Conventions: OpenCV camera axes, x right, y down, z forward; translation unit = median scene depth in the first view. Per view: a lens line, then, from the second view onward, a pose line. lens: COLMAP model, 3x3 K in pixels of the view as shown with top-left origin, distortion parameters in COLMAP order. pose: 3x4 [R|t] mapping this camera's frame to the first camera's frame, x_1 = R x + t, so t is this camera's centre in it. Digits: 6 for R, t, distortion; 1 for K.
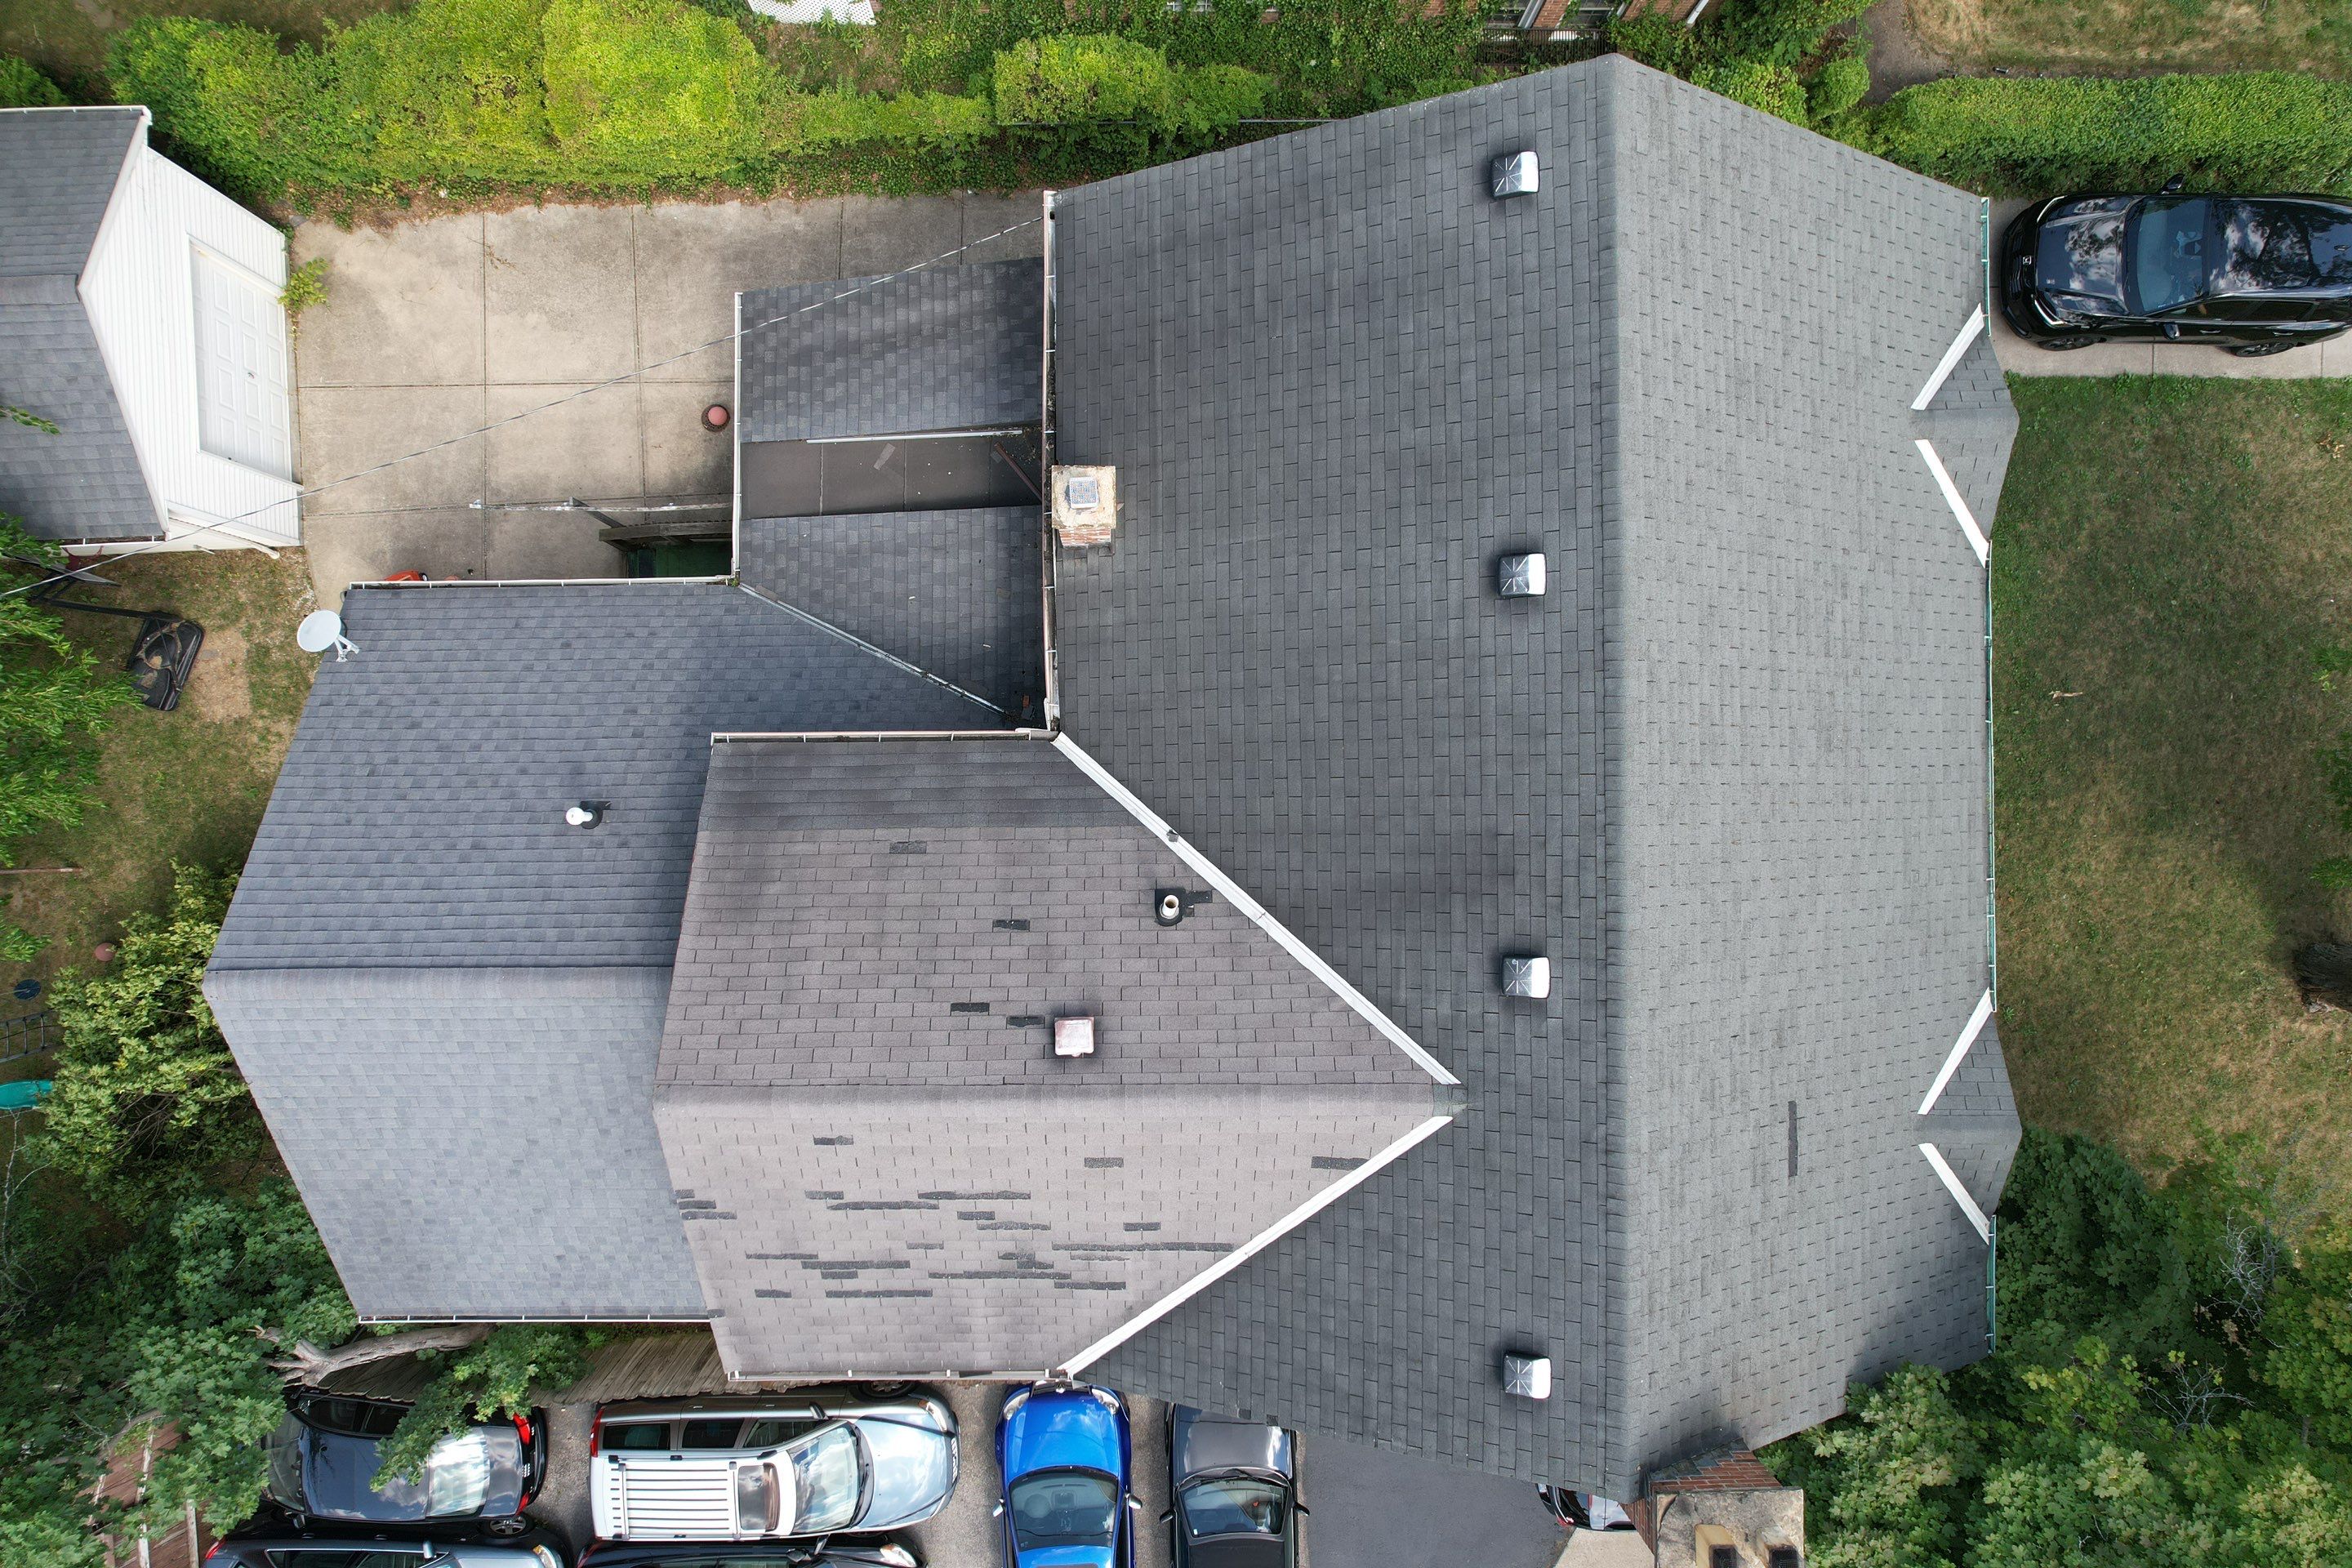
lens RADIAL K [[1516.3, 0, 1174.5], [0, 1516.3, 792.4], [0, 0, 1]] dist [-0.078658, 0.069812]
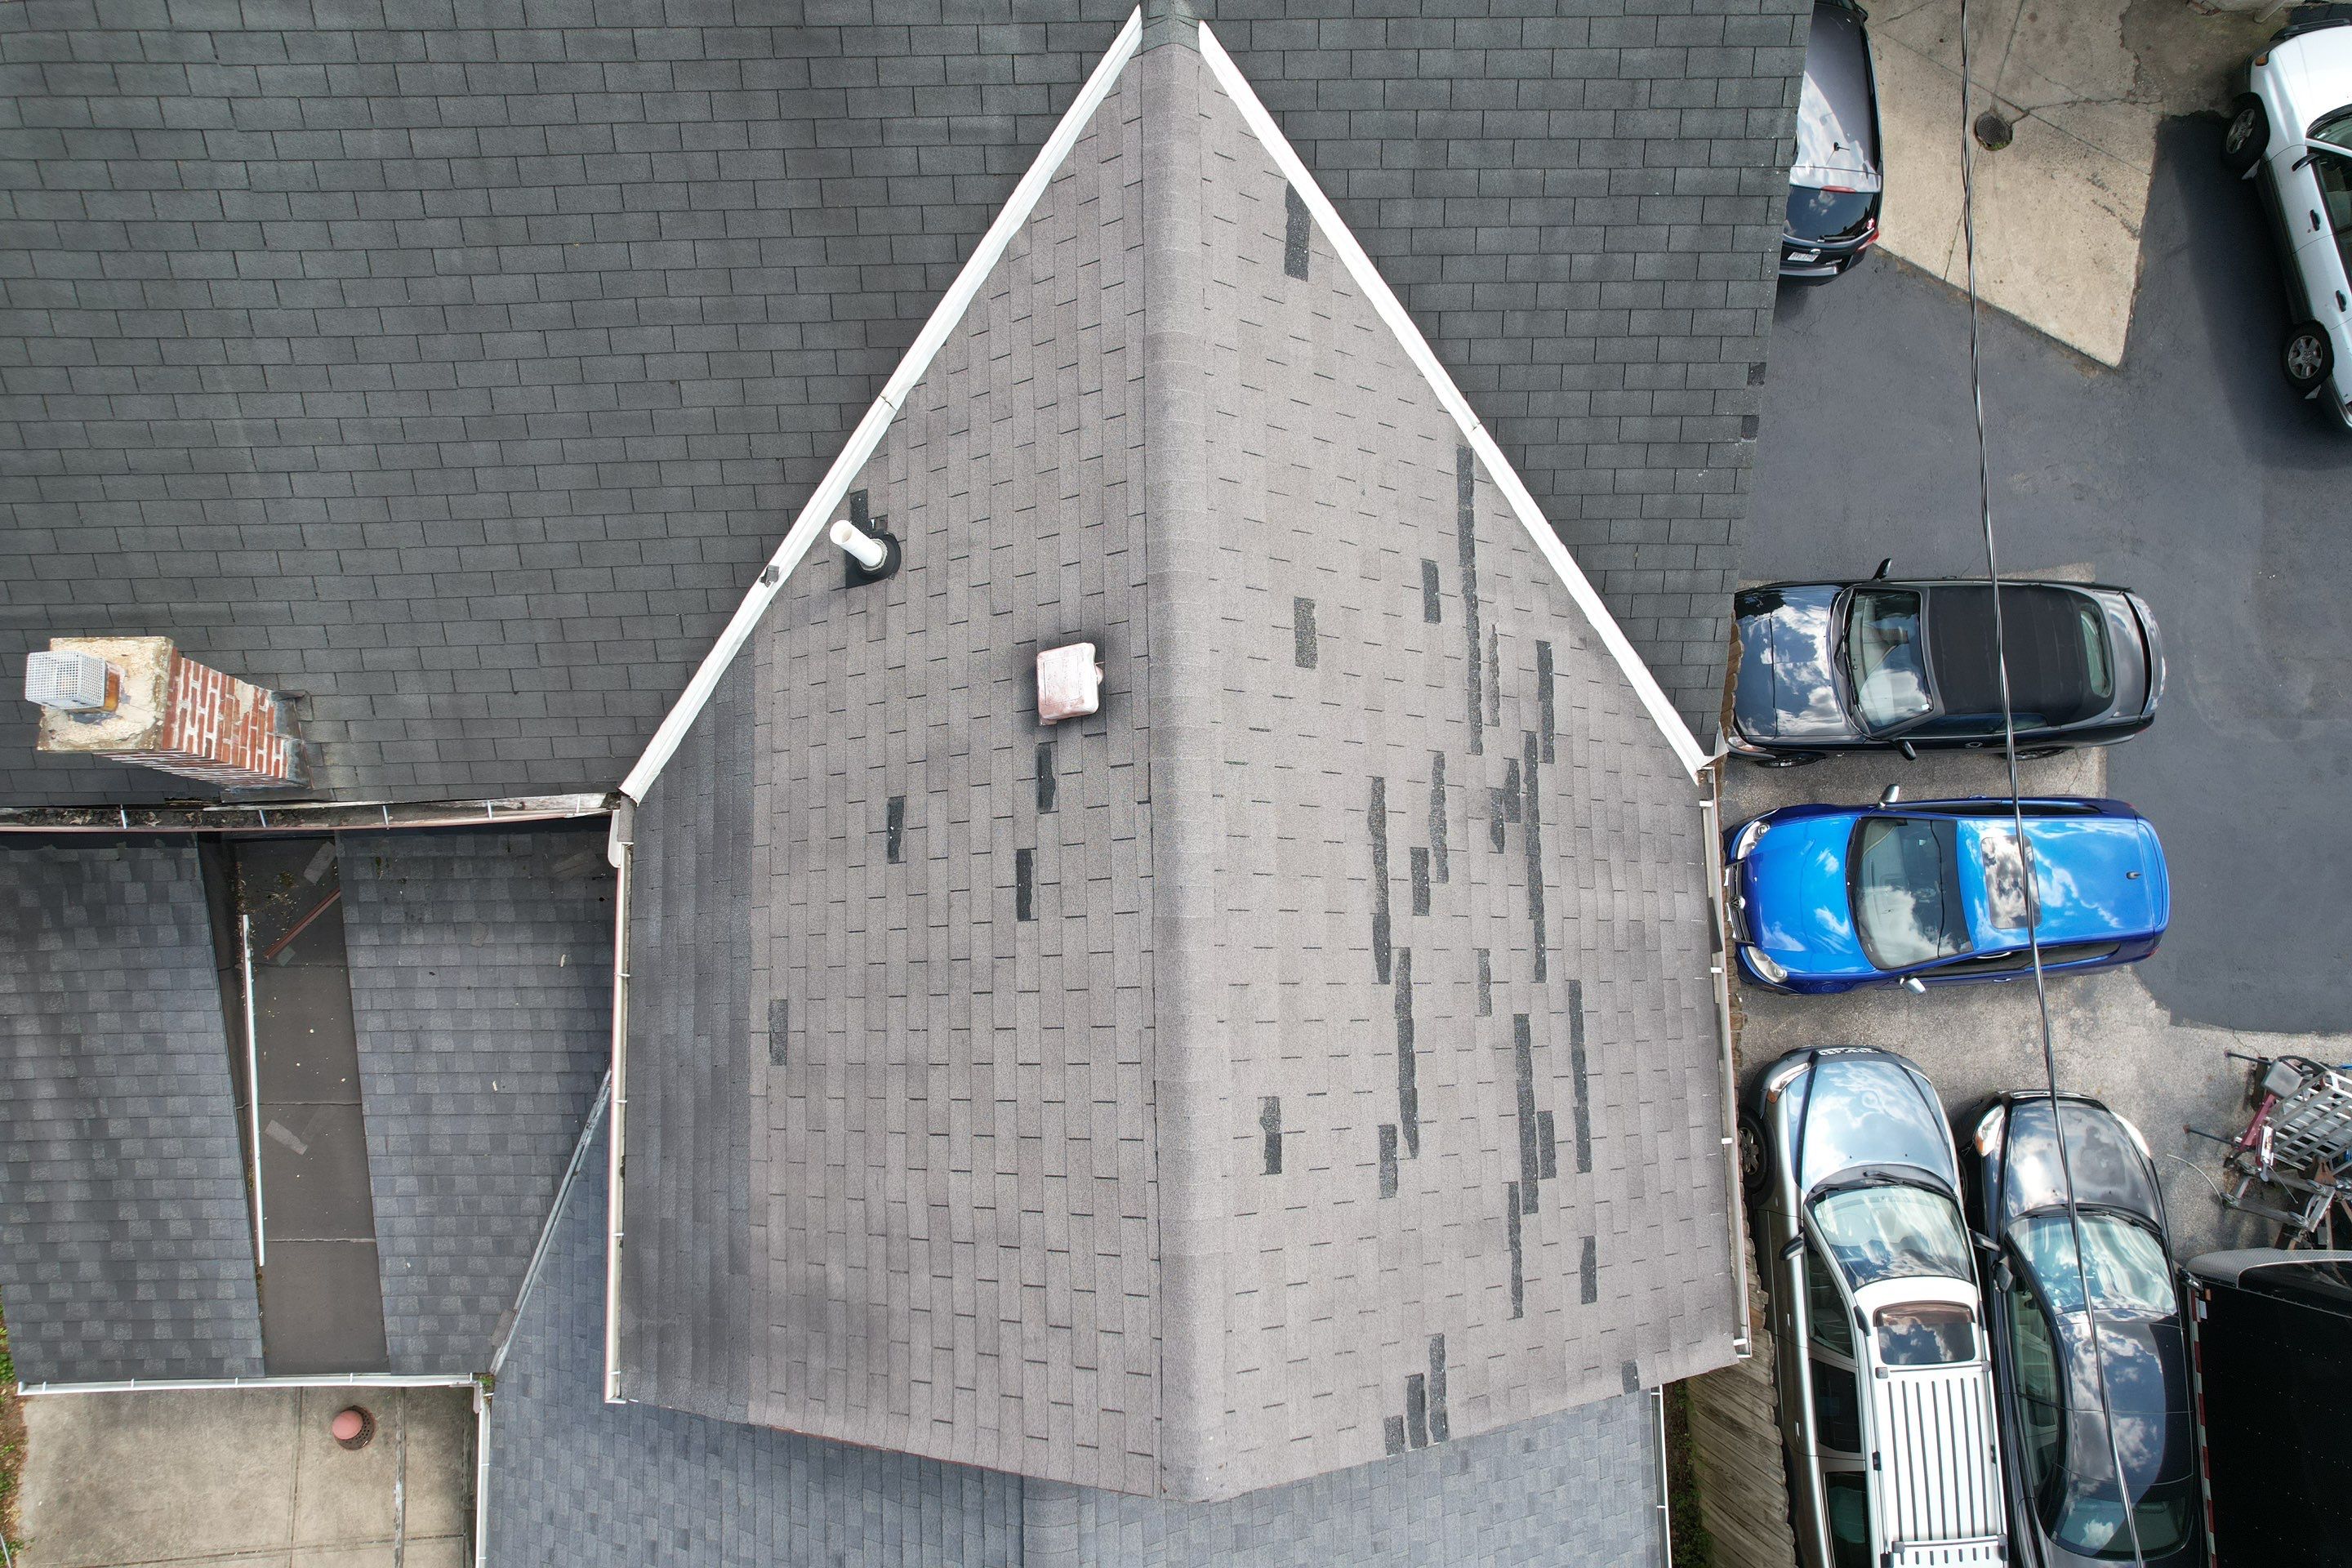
lens RADIAL K [[1516.3, 0, 1172.7], [0, 1516.3, 784.0], [0, 0, 1]] dist [-0.078658, 0.069812]
pose [[-0.014588, -0.992286, 0.123106, -0.154445], [0.999769, -0.012529, 0.017487, 0.172619], [-0.015810, 0.123333, 0.992239, 0.428987]]
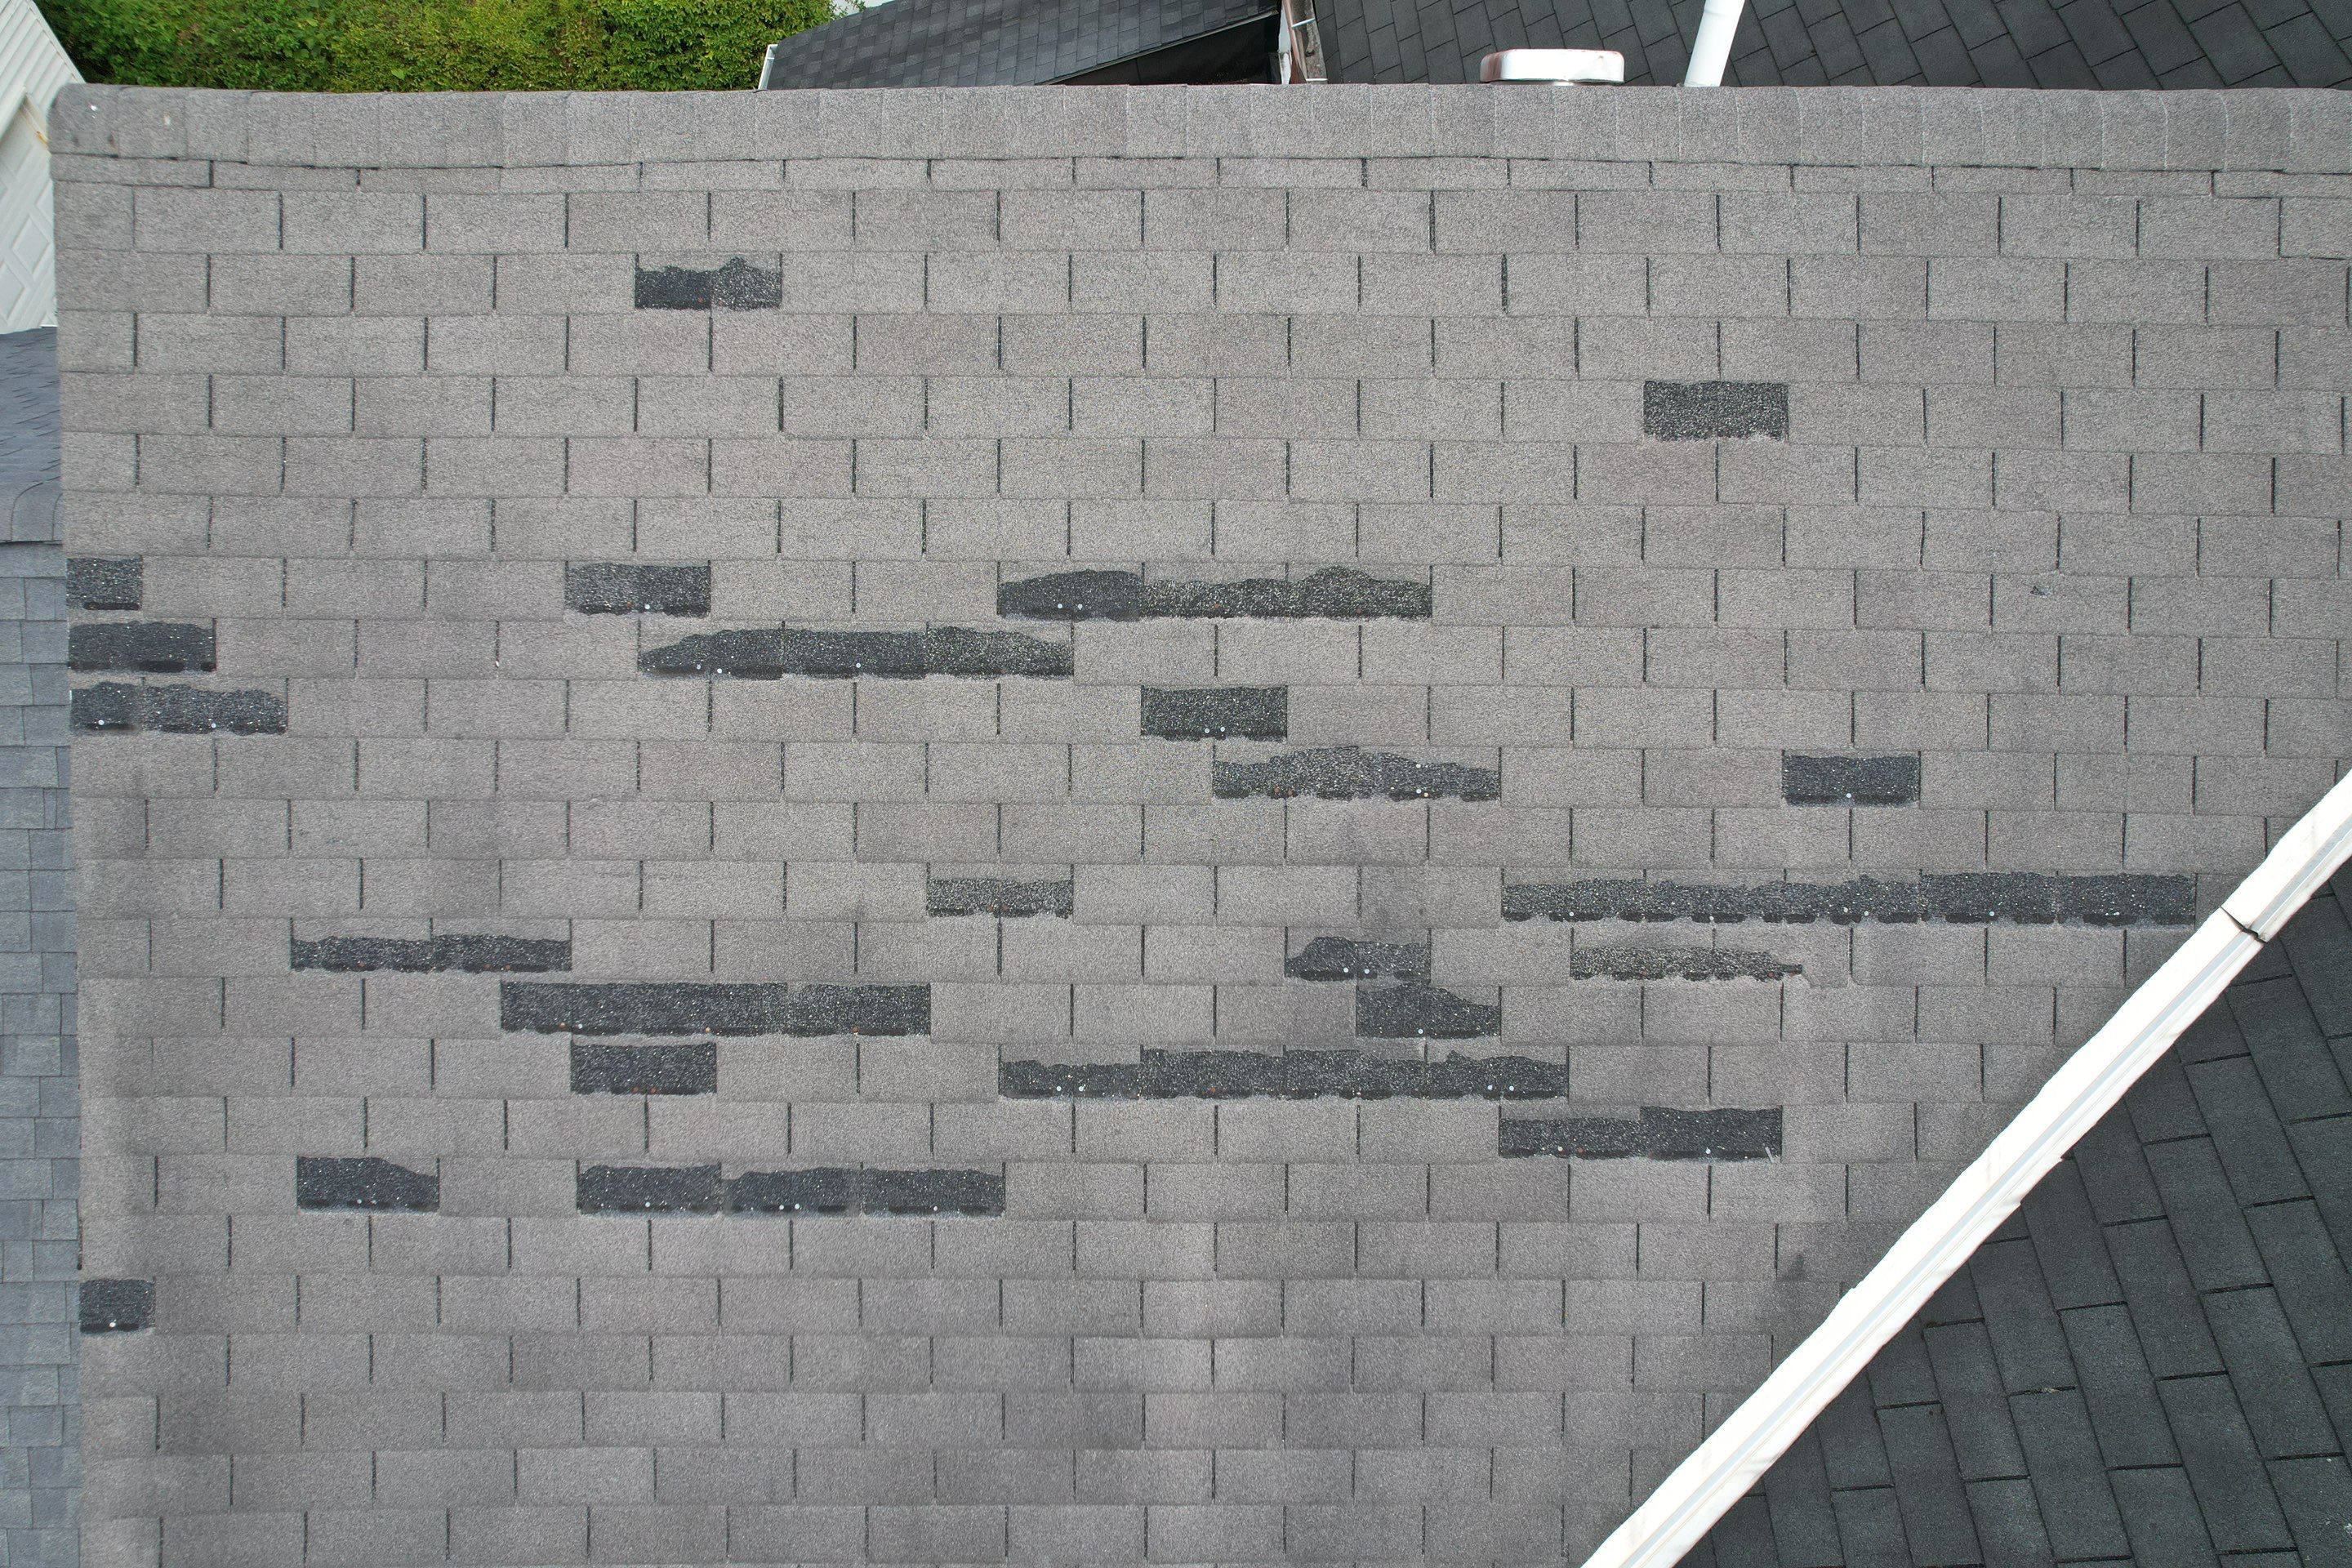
lens RADIAL K [[1516.3, 0, 1178.9], [0, 1516.3, 790.4], [0, 0, 1]] dist [-0.078658, 0.069812]
pose [[0.999932, -0.010039, -0.006012, -0.129357], [0.005264, 0.844750, -0.535136, 0.407722], [0.010451, 0.535068, 0.844745, 0.748976]]
